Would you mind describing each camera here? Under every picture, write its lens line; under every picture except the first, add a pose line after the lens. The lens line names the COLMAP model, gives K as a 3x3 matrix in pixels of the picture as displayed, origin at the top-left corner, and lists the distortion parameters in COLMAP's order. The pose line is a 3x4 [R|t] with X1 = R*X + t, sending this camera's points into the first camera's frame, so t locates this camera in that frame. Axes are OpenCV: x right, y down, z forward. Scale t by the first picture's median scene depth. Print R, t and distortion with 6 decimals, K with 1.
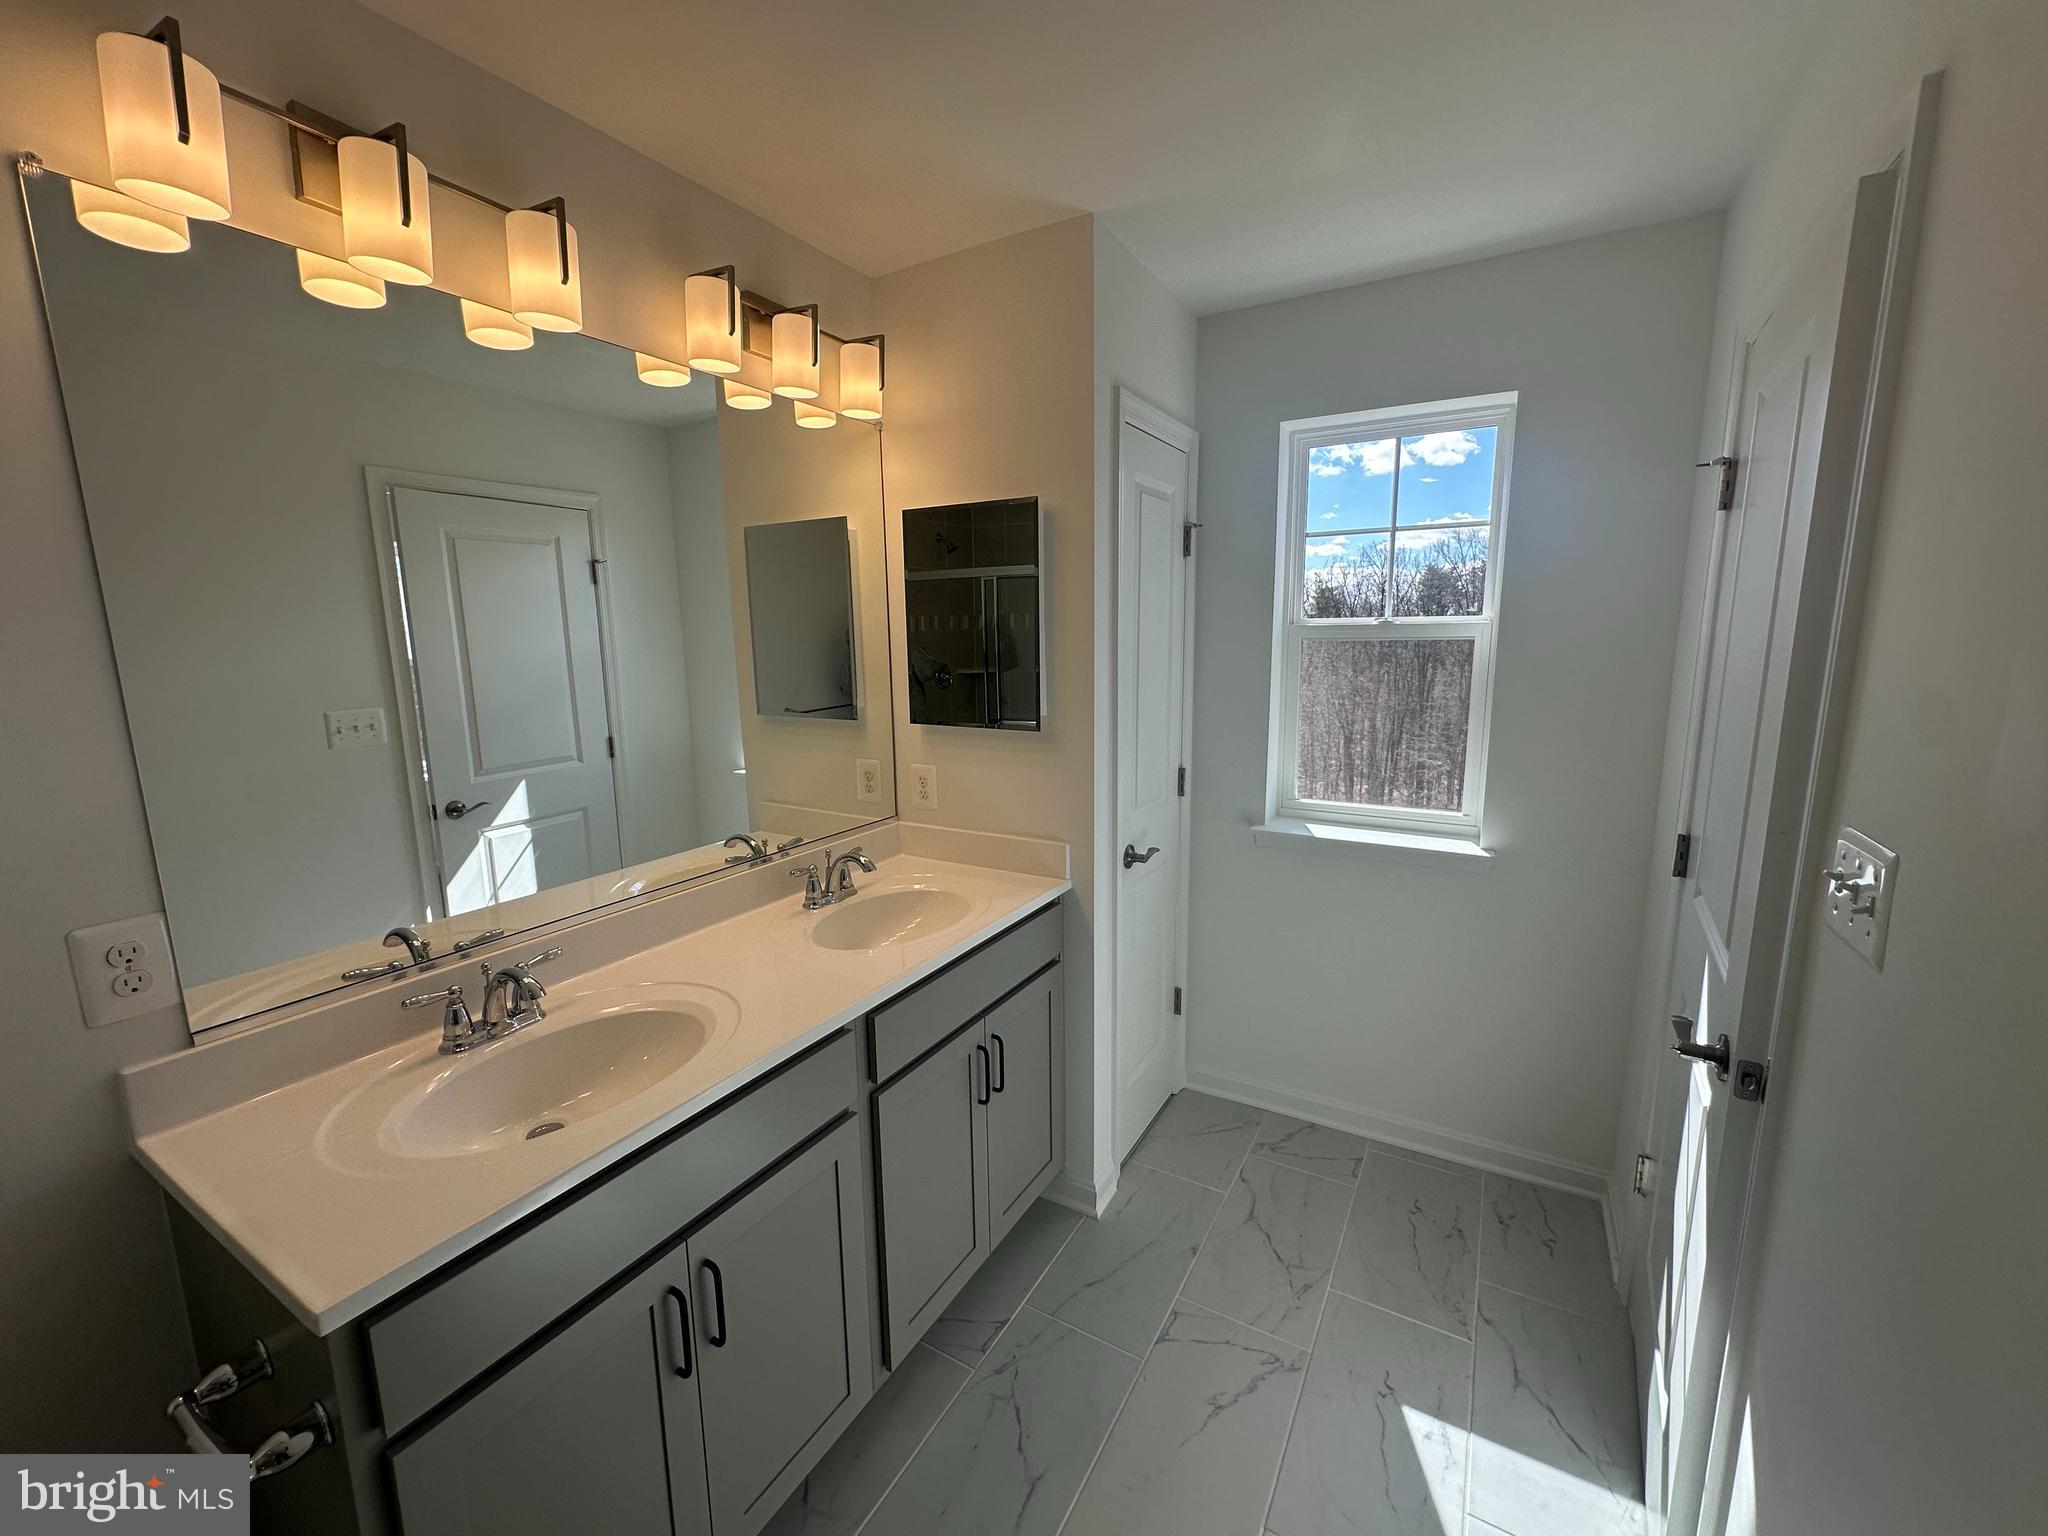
lens RADIAL K [[820.6, 0, 1022.3], [0, 820.6, 759.6], [0, 0, 1]] dist [-0.000736, 0.000229]
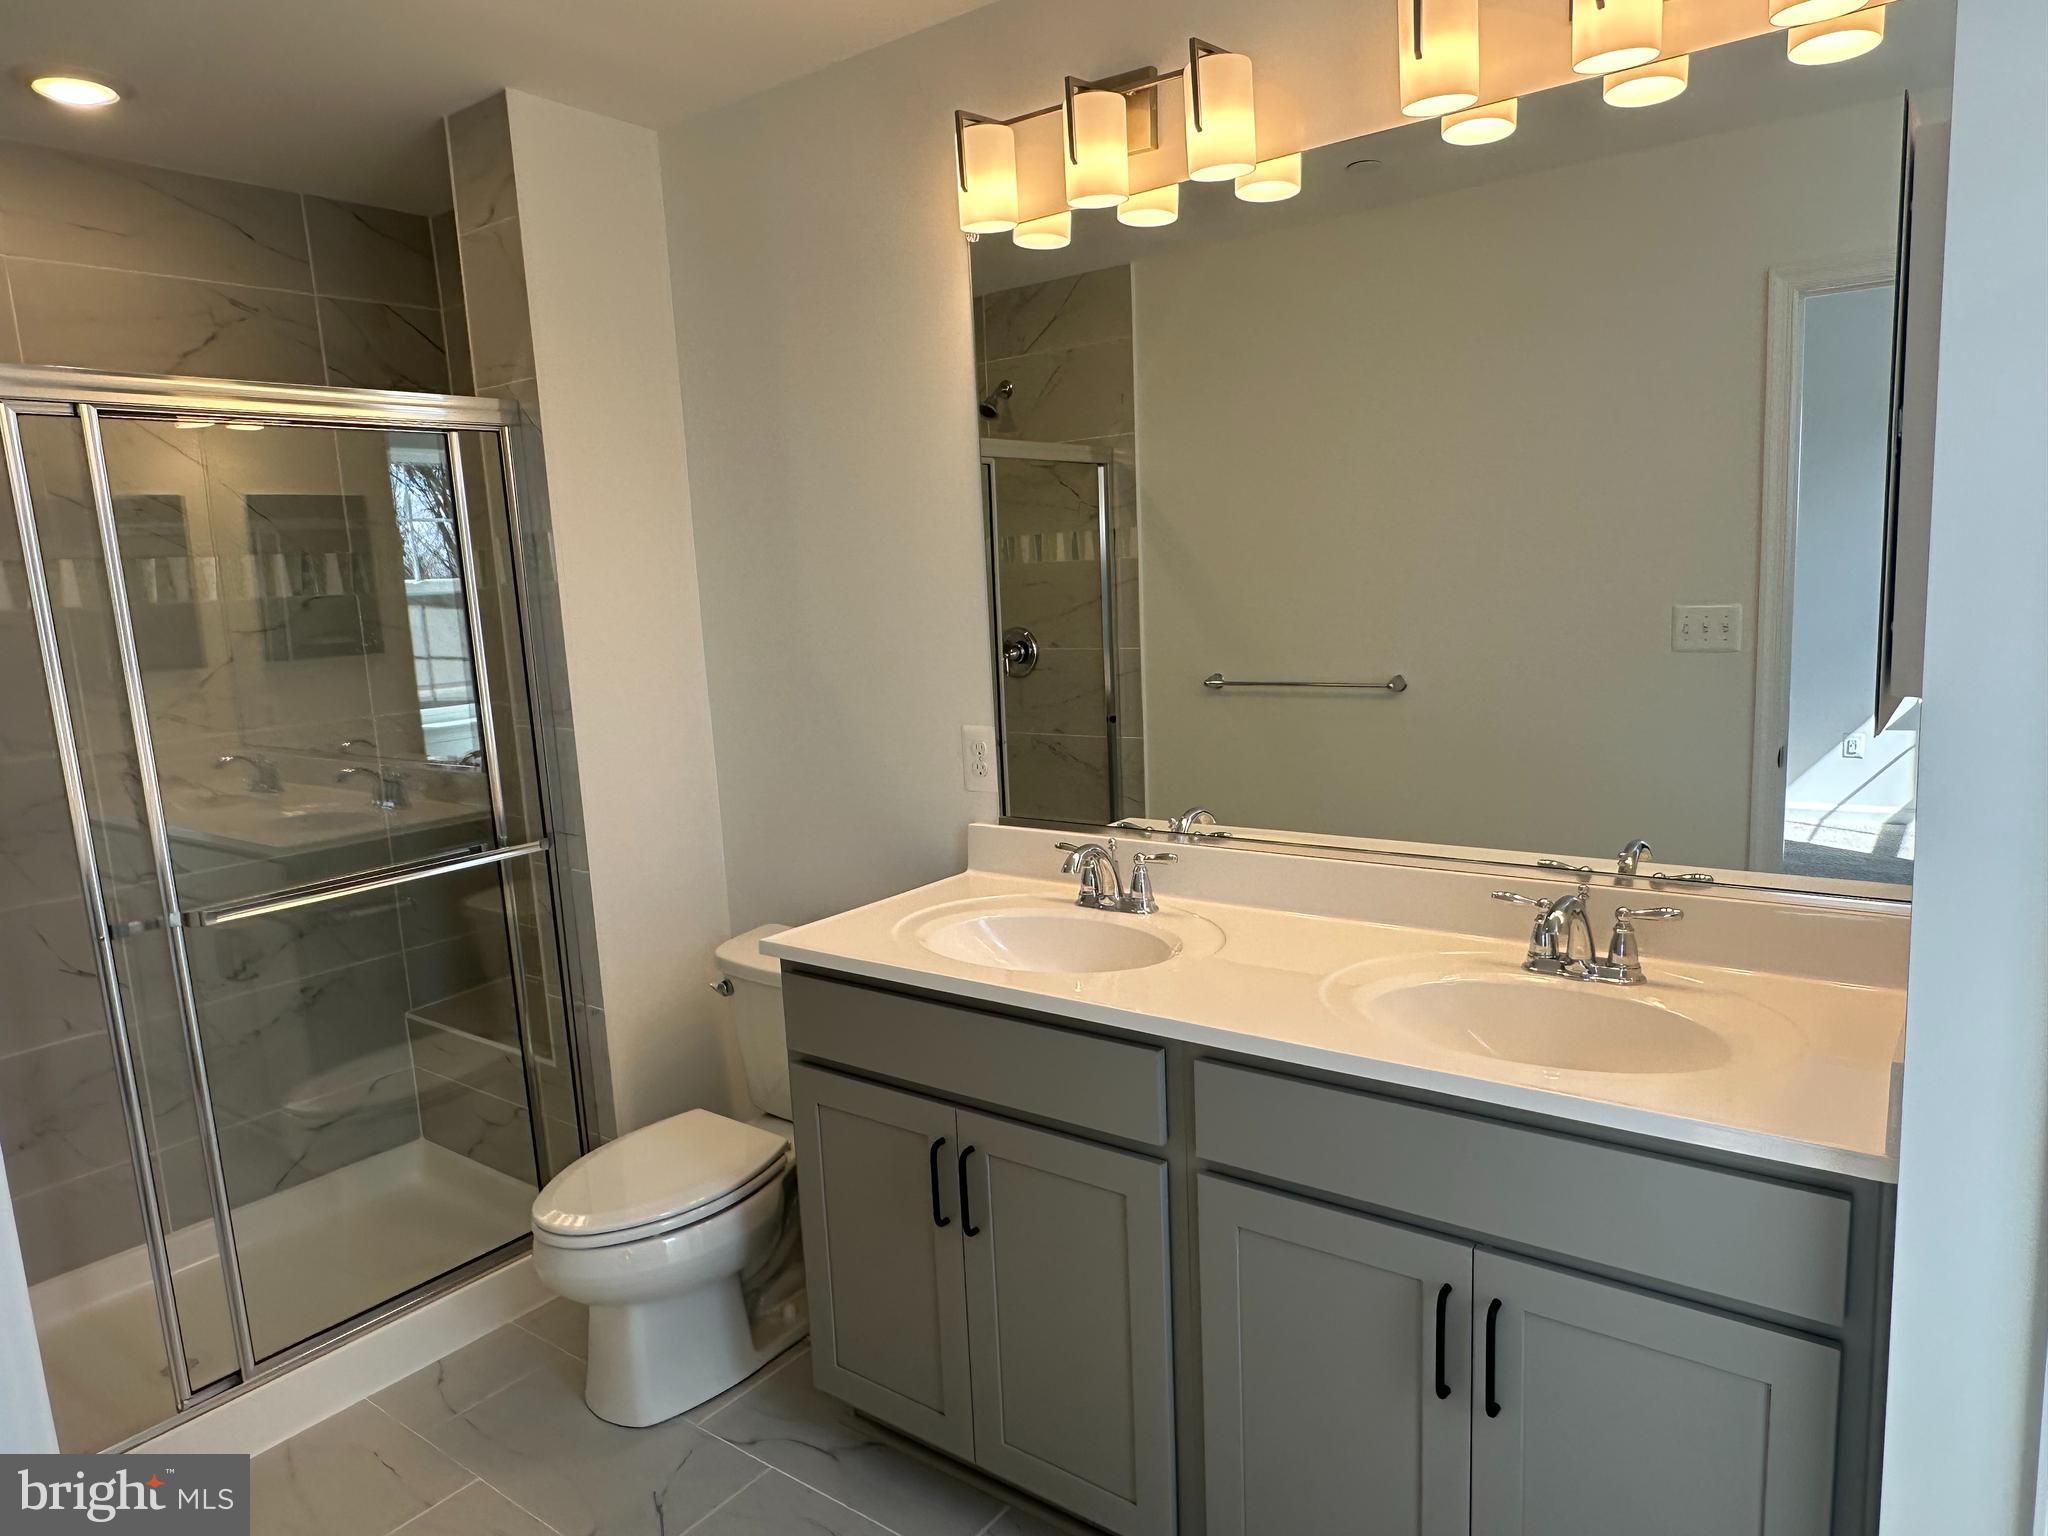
lens RADIAL K [[1312.3, 0, 1030.7], [0, 1312.3, 781.6], [0, 0, 1]] dist [-0.001806, -0.000599]
pose [[-0.114056, 0.174880, -0.977961, 0.891408], [-0.102758, 0.977029, 0.186697, -0.113198], [0.988146, 0.121787, -0.093466, 0.938264]]
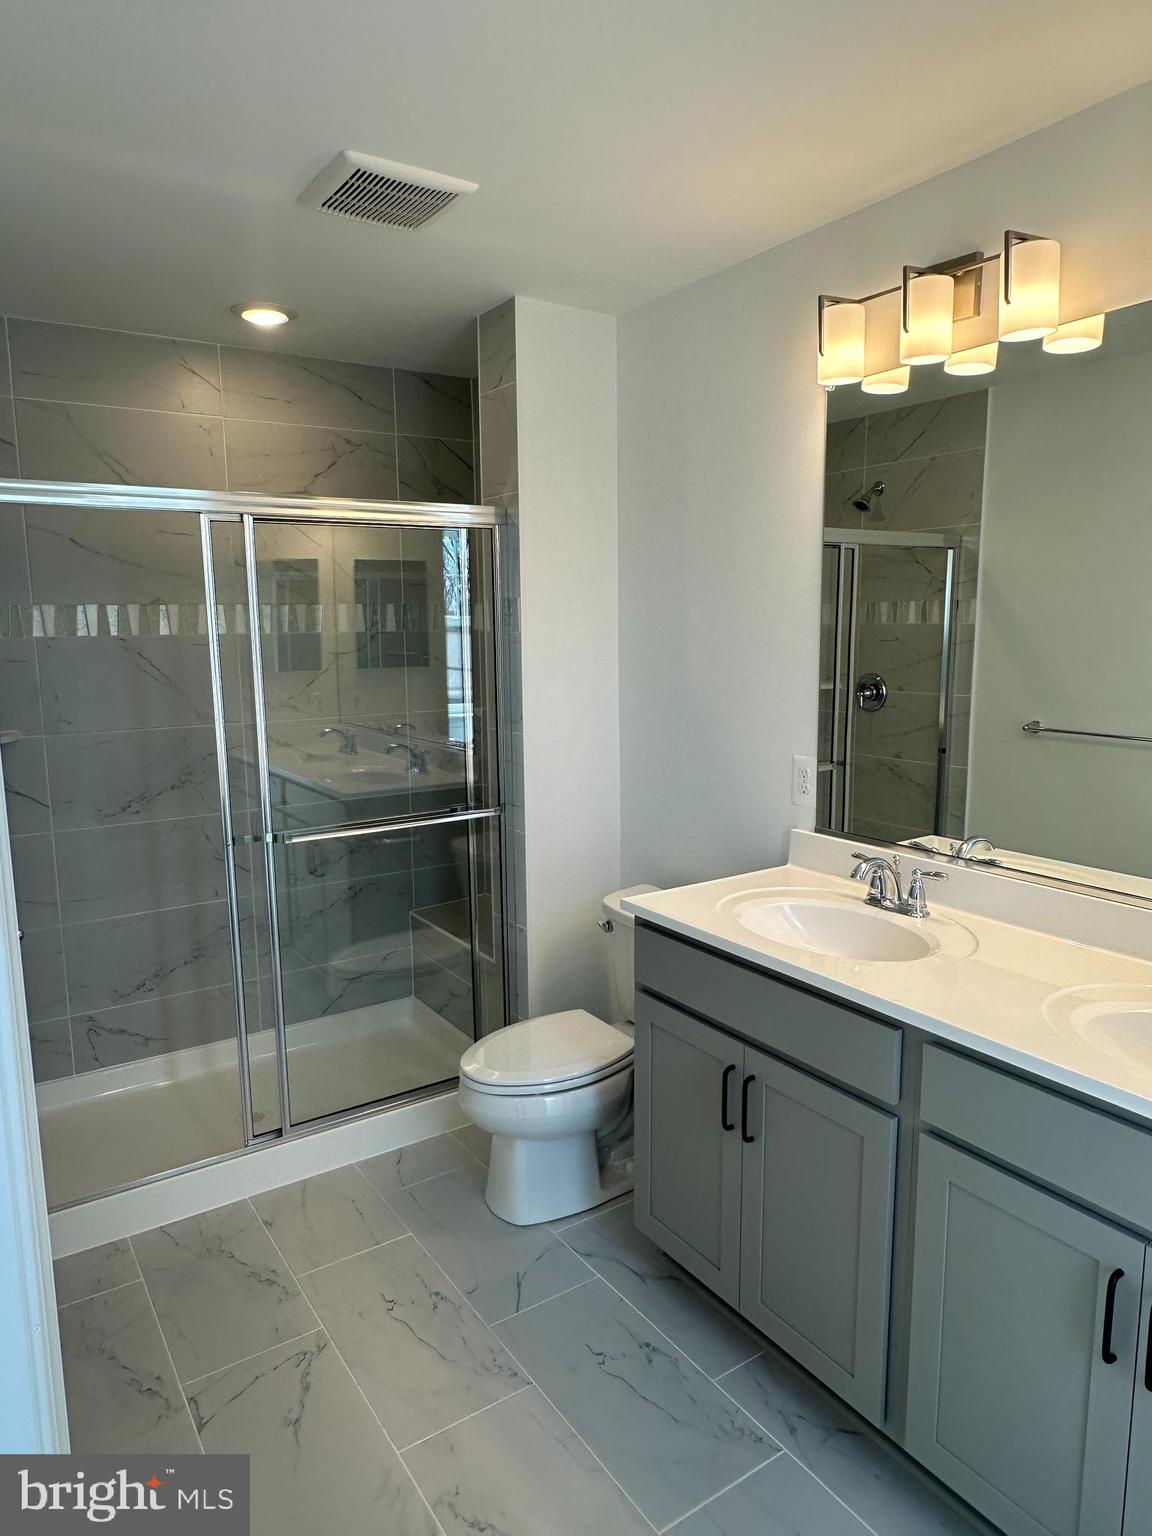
lens RADIAL K [[984.2, 0, 570.5], [0, 984.2, 760.5], [0, 0, 1]] dist [-0.001806, -0.000599]
pose [[-0.436725, 0.141986, -0.888319, 0.889966], [-0.123268, 0.968706, 0.215437, -0.163726], [0.891109, 0.203588, -0.405556, 1.028808]]
